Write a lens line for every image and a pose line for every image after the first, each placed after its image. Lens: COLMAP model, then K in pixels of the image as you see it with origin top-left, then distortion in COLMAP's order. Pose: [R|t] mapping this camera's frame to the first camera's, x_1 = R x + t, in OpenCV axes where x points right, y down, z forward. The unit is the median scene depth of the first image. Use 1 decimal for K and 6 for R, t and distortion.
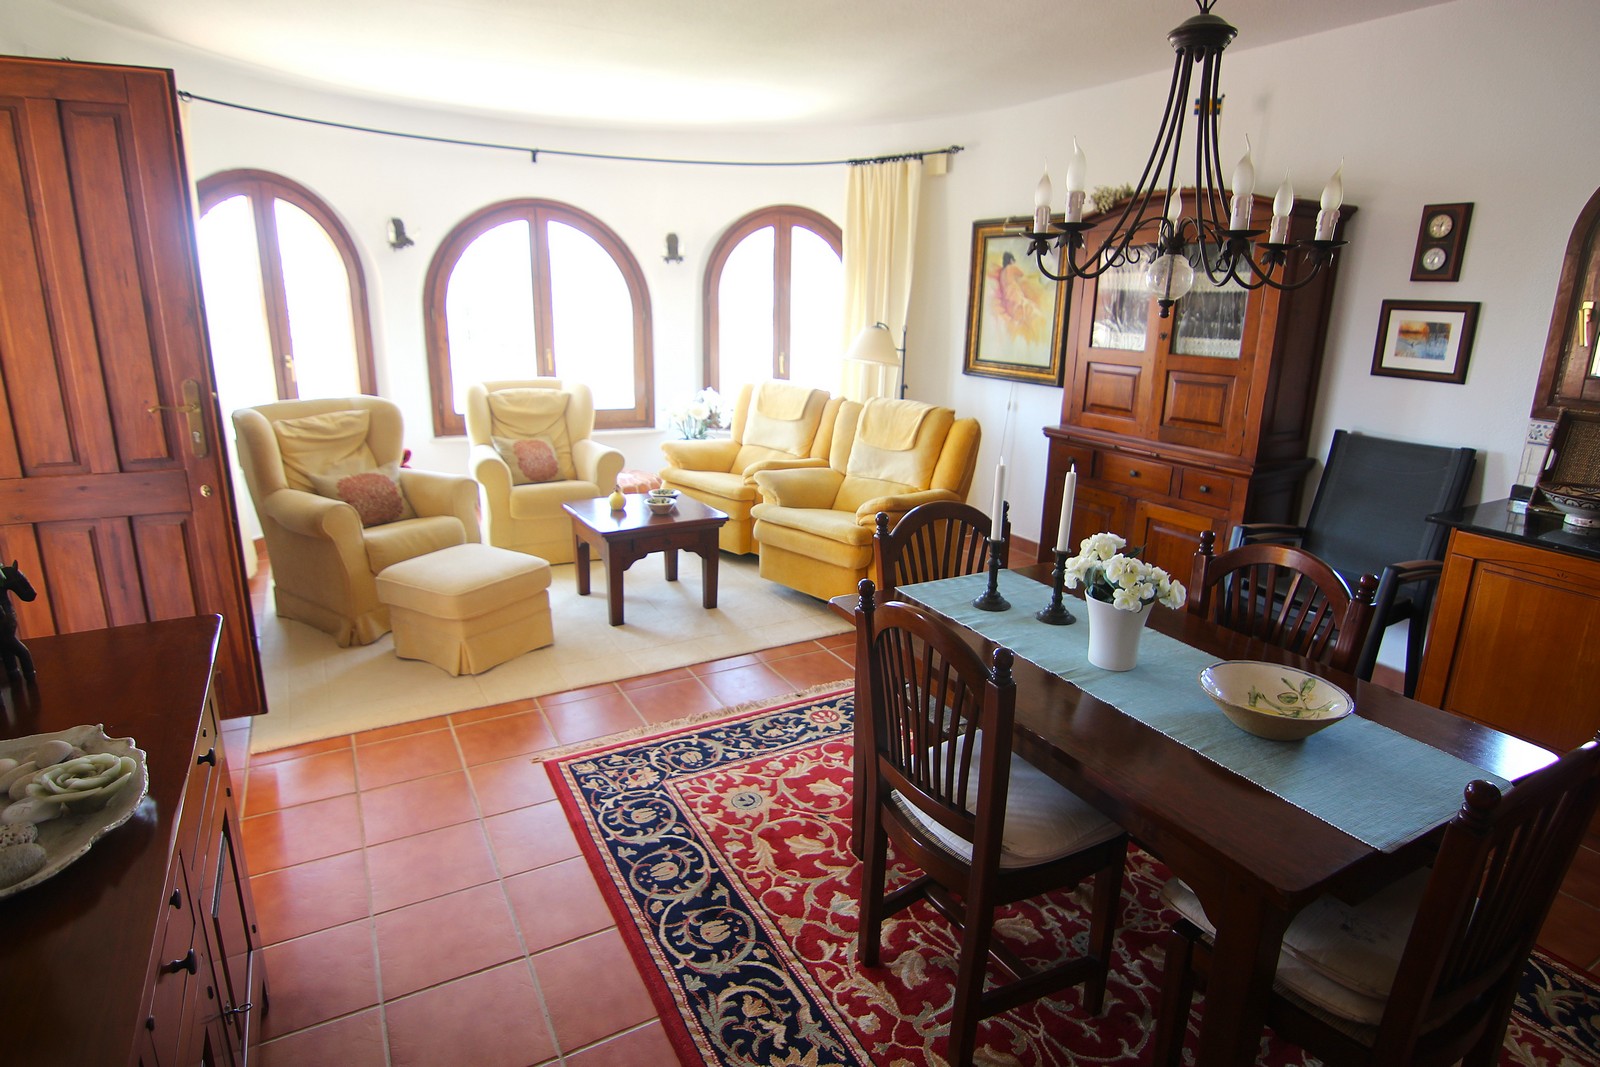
lens RADIAL K [[851.4, 0, 805.7], [0, 851.4, 522.0], [0, 0, 1]] dist [-0.000800, -0.015845]
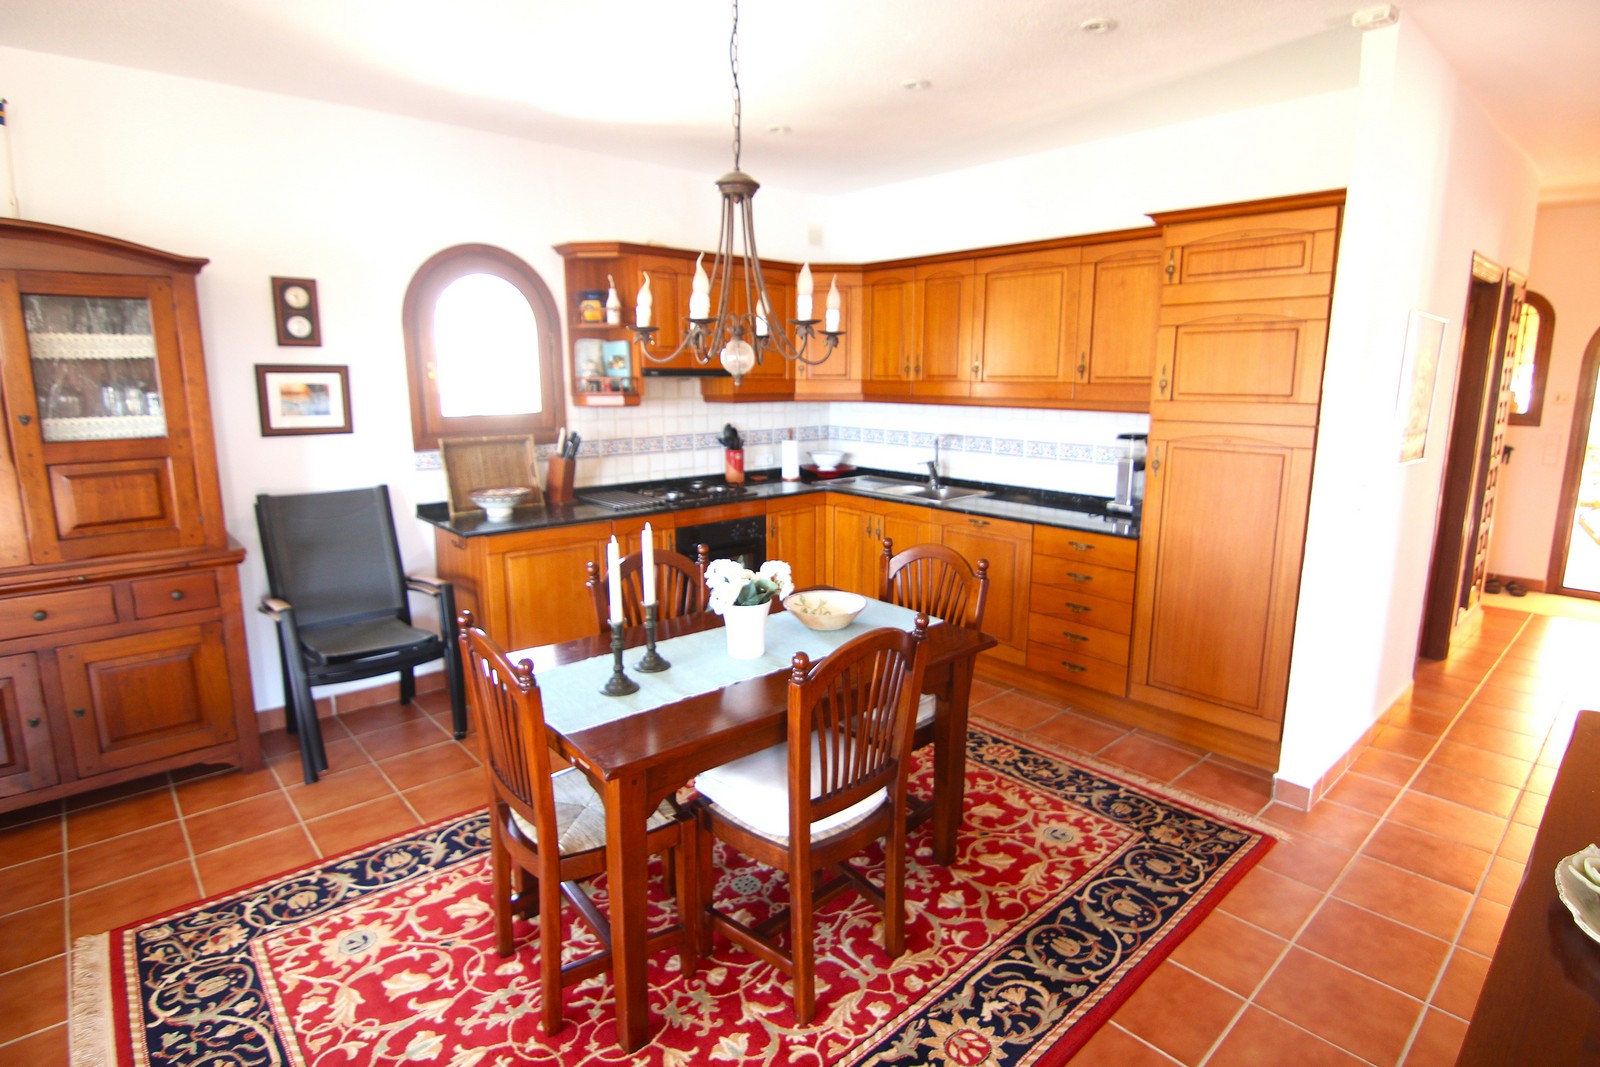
lens RADIAL K [[823.2, 0, 808.5], [0, 823.2, 525.0], [0, 0, 1]] dist [-0.004259, -0.013249]
pose [[-0.225198, -0.200512, 0.953457, -0.512534], [0.241636, 0.936528, 0.254024, -0.196452], [-0.943874, 0.287595, -0.162453, 0.678811]]
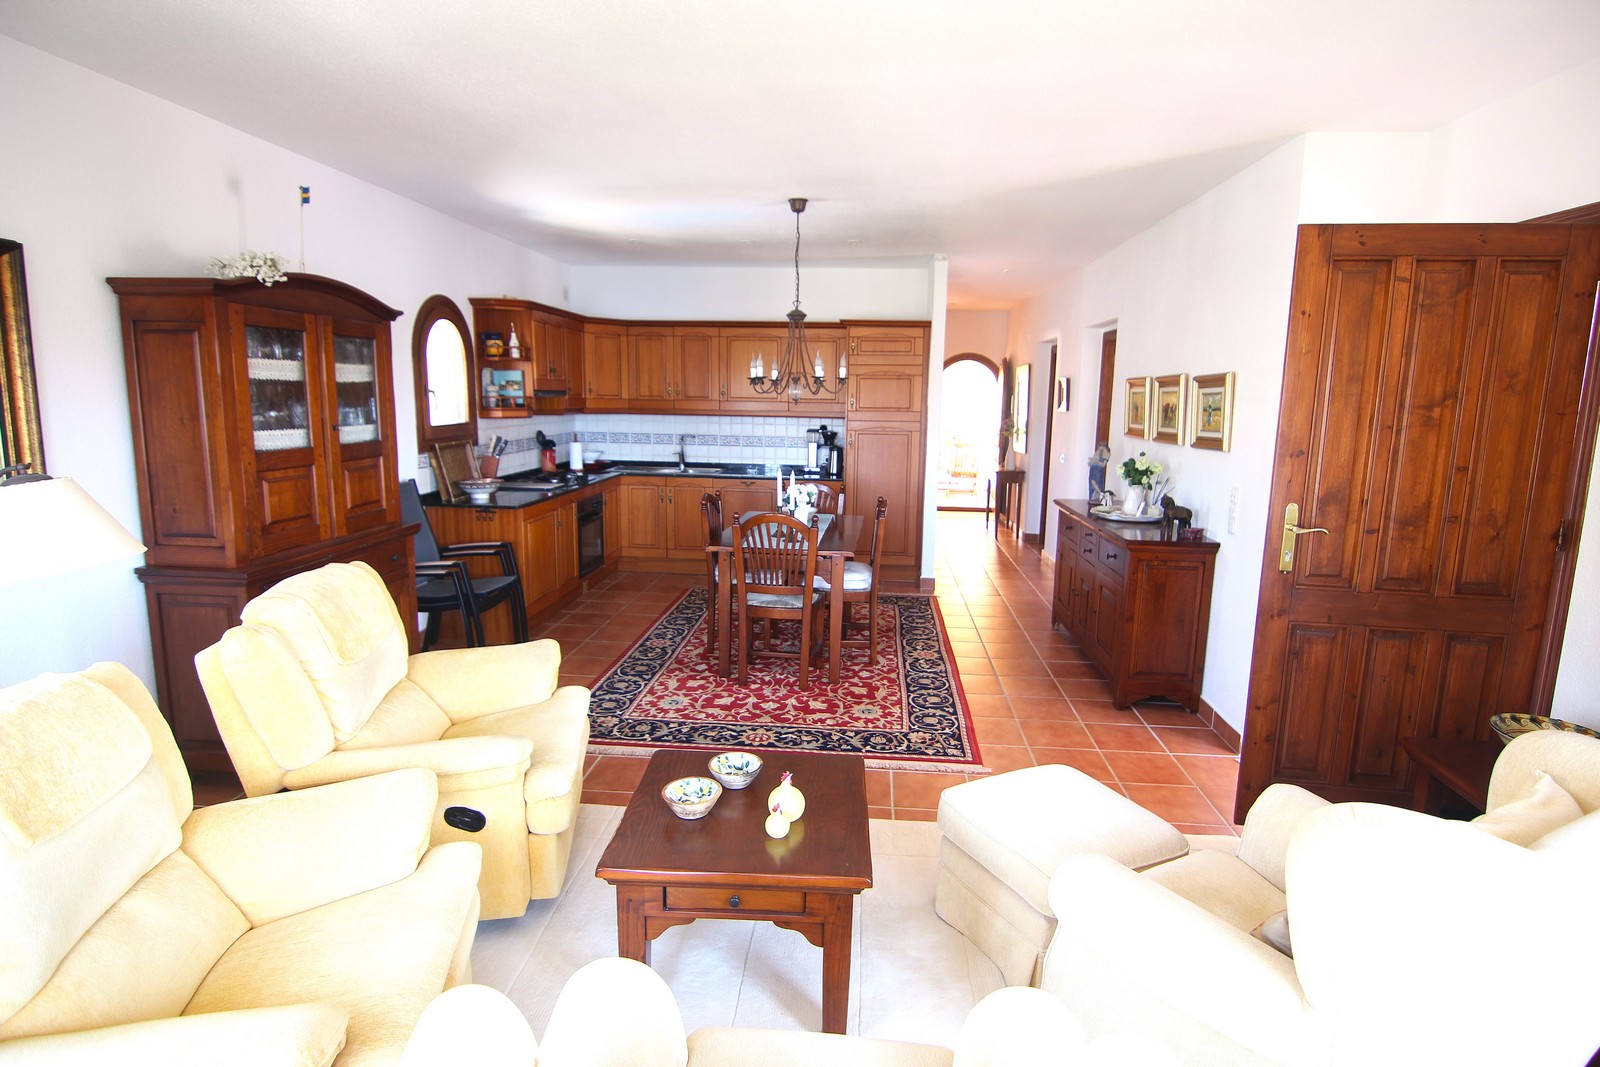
lens RADIAL K [[823.2, 0, 808.5], [0, 823.2, 525.0], [0, 0, 1]] dist [-0.004259, -0.013249]
pose [[-0.830443, -0.124530, 0.543008, -0.701246], [0.107738, 0.920398, 0.375847, -0.534908], [-0.546587, 0.370622, -0.750921, 1.893942]]
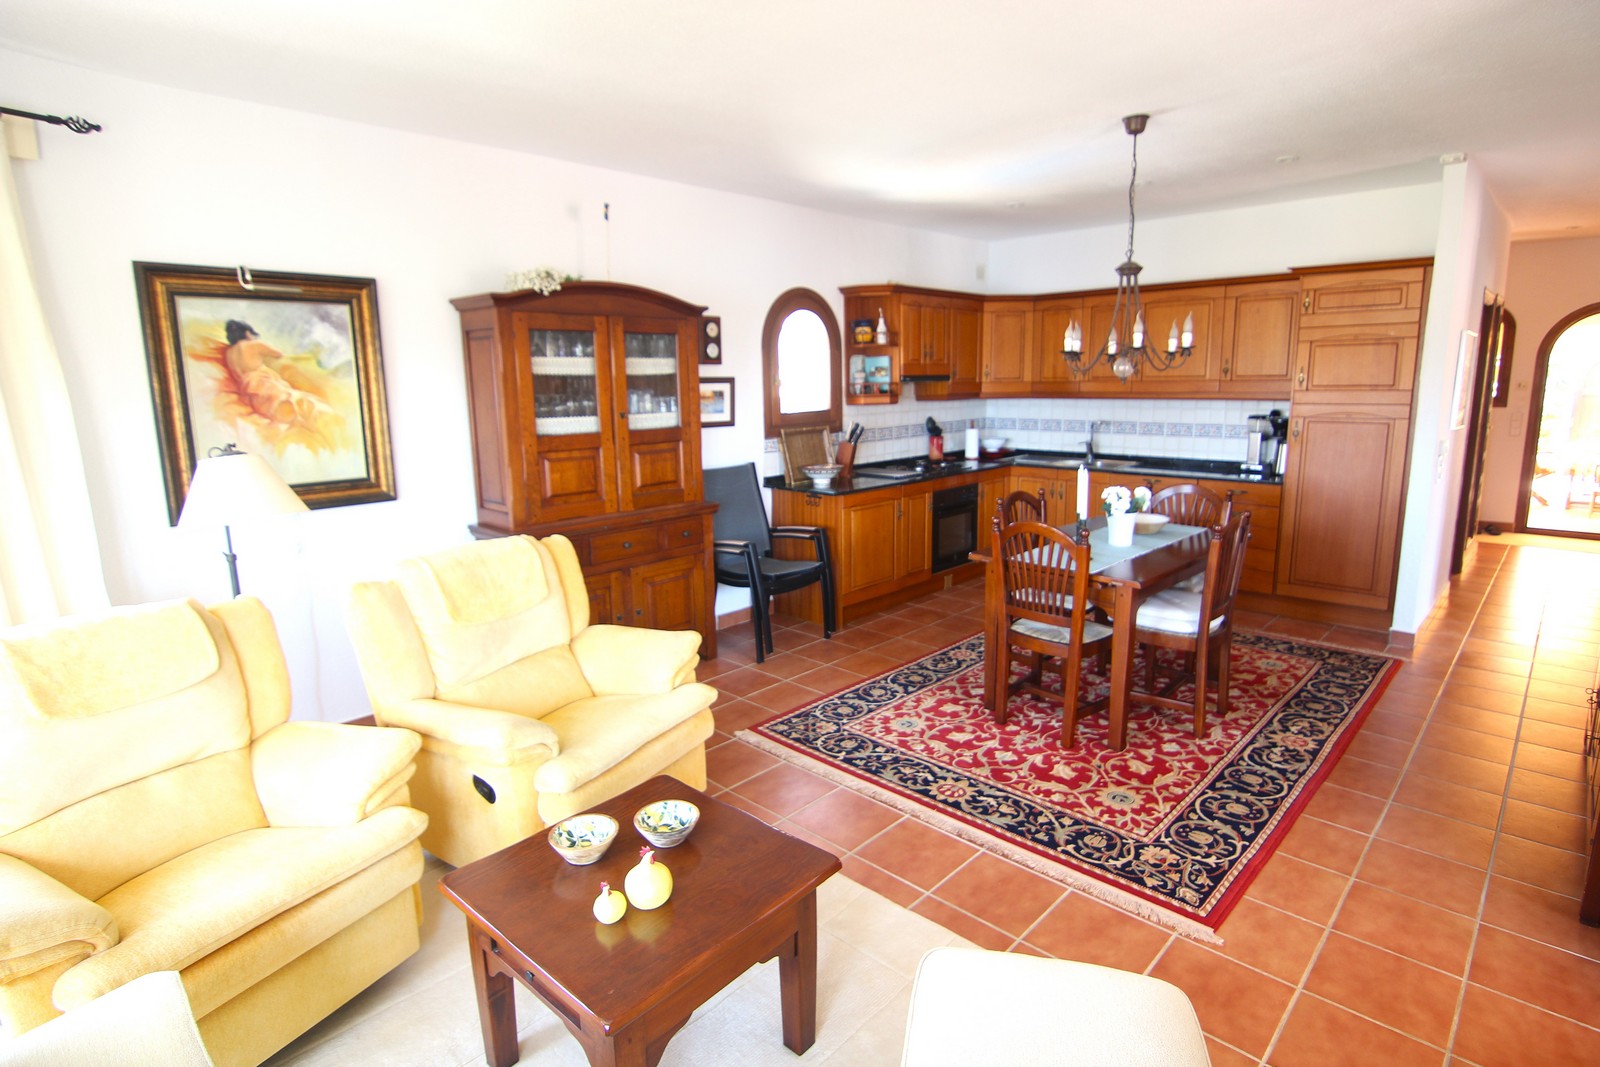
lens RADIAL K [[818.4, 0, 802.7], [0, 818.4, 526.1], [0, 0, 1]] dist [-0.003135, -0.014231]
pose [[-0.286779, -0.190020, 0.938962, -0.852781], [0.254544, 0.929785, 0.265906, -0.402215], [-0.923561, 0.315264, -0.218275, 1.392307]]
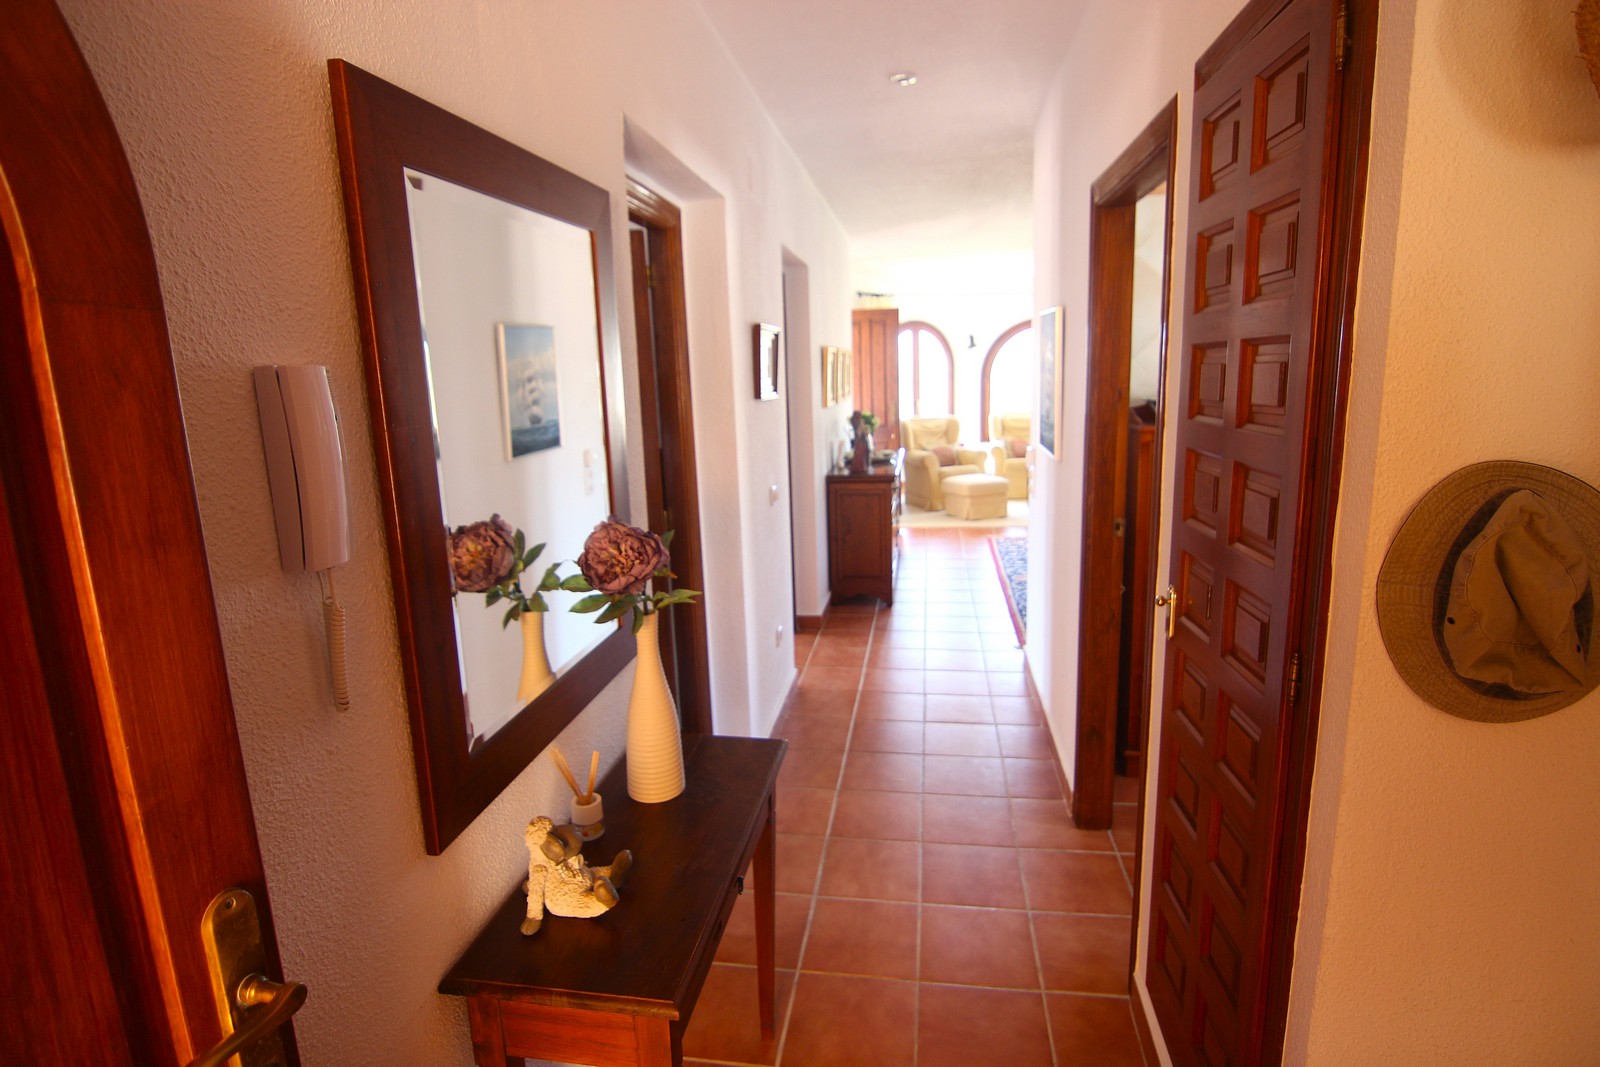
lens RADIAL K [[823.2, 0, 808.5], [0, 823.2, 525.0], [0, 0, 1]] dist [-0.004259, -0.013249]
pose [[0.786711, 0.073474, -0.612933, 0.669161], [-0.114193, 0.993077, -0.027526, 0.295166], [0.606668, 0.091648, 0.789655, -1.119109]]
